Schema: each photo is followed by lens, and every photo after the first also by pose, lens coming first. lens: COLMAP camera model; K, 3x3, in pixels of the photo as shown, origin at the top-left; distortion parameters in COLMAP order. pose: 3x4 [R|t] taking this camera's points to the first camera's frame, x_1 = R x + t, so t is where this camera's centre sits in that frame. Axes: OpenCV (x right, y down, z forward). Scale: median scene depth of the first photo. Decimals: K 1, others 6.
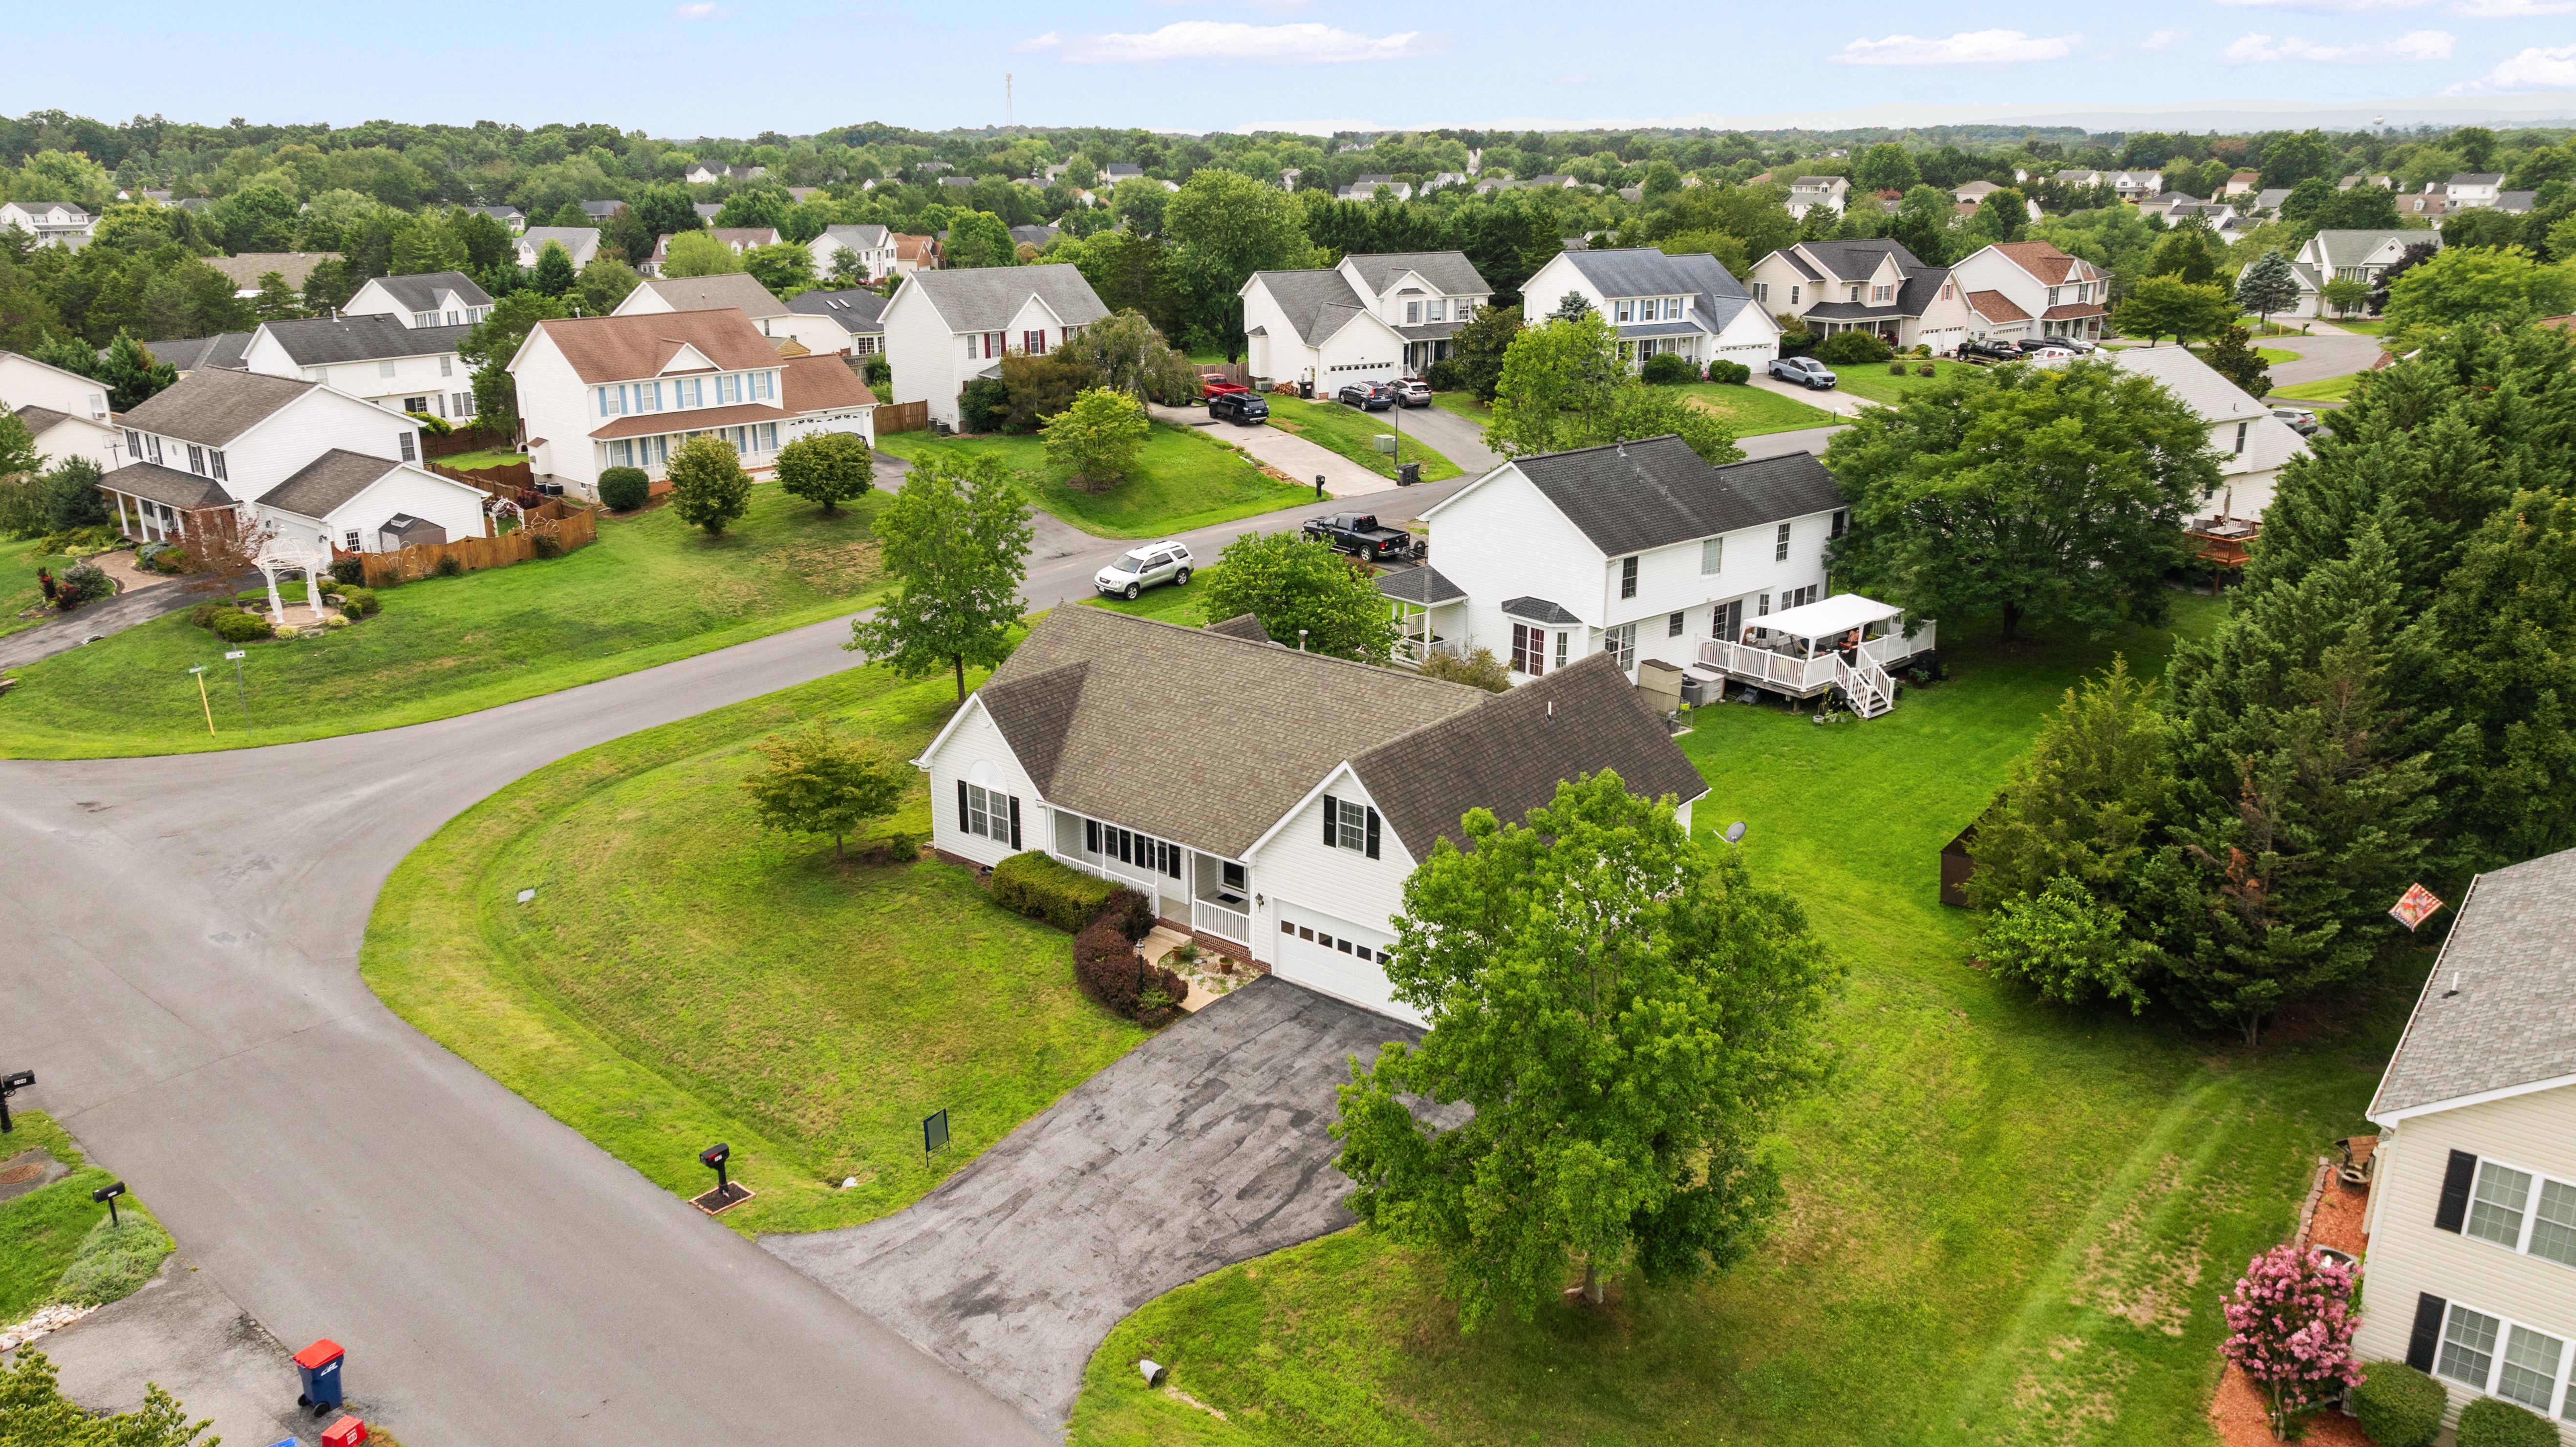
lens RADIAL K [[1798.6, 0, 1286.6], [0, 1798.6, 723.3], [0, 0, 1]] dist [-0.014385, 0.005081]
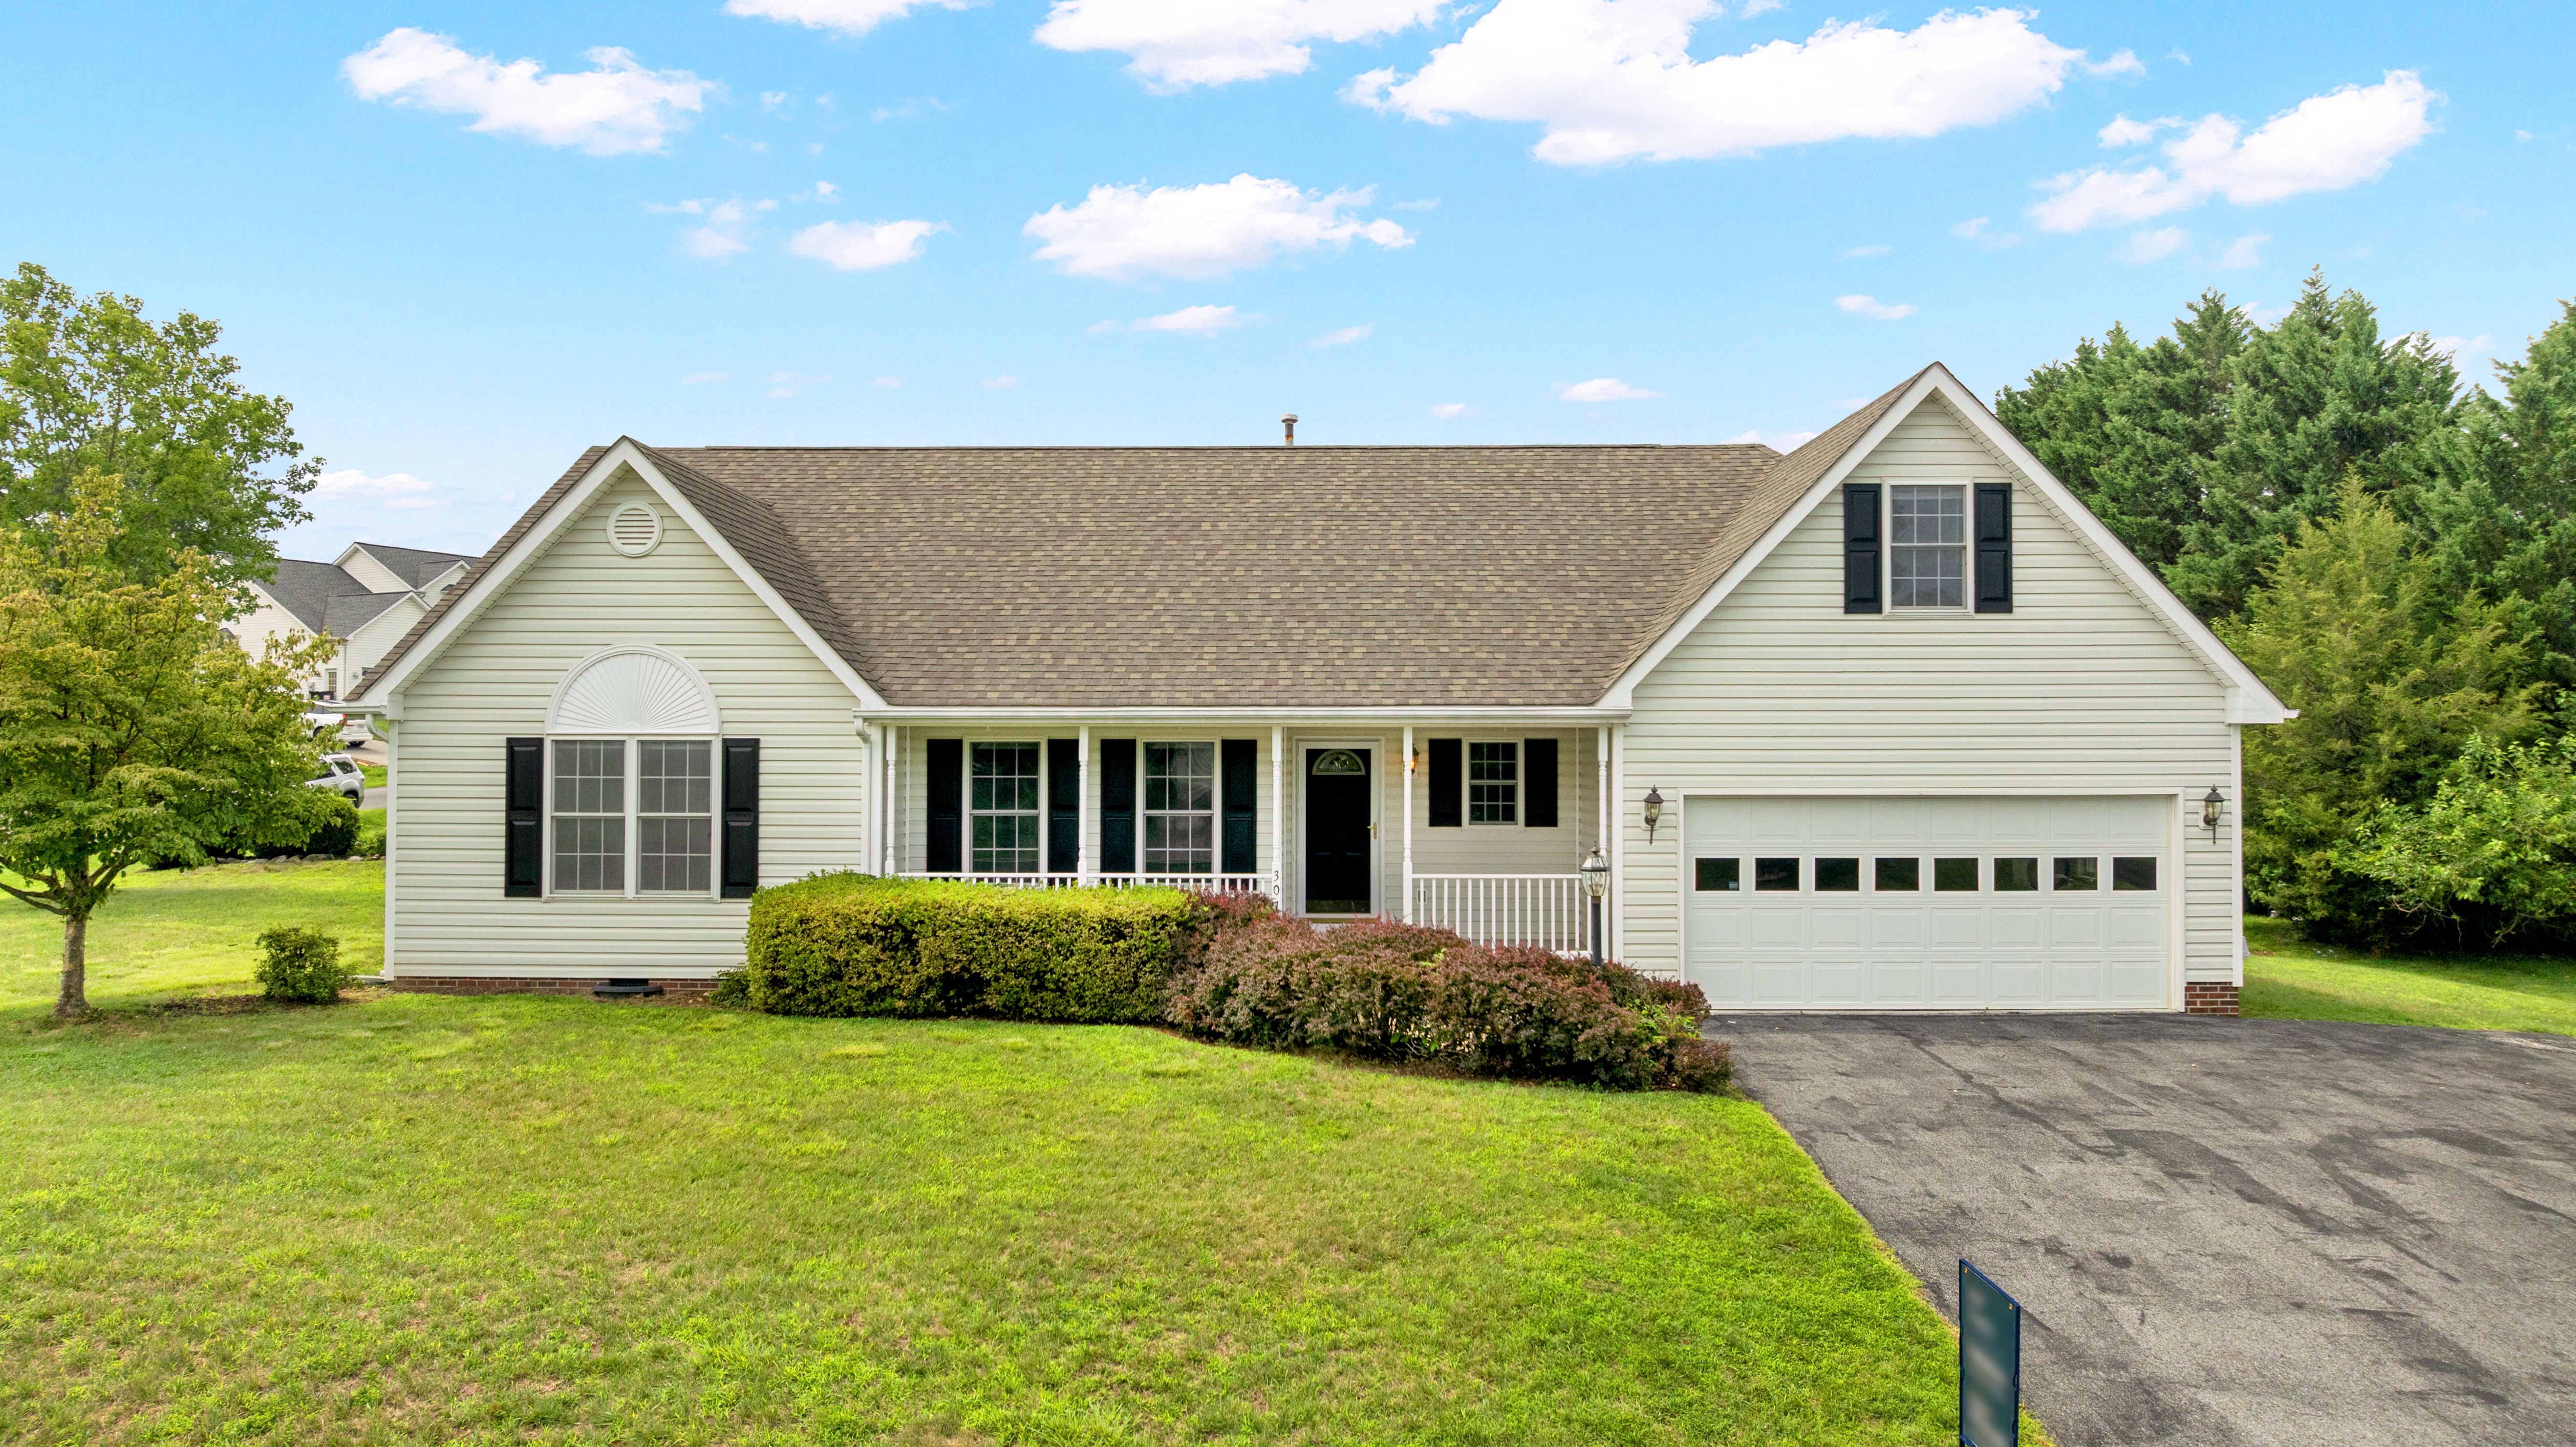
lens RADIAL K [[1798.6, 0, 1304.9], [0, 1798.6, 736.8], [0, 0, 1]] dist [-0.014385, 0.005081]
pose [[0.784267, 0.008731, 0.620363, -0.269350], [0.184928, 0.951161, -0.247174, 0.140949], [-0.592222, 0.308573, 0.744349, 0.634917]]
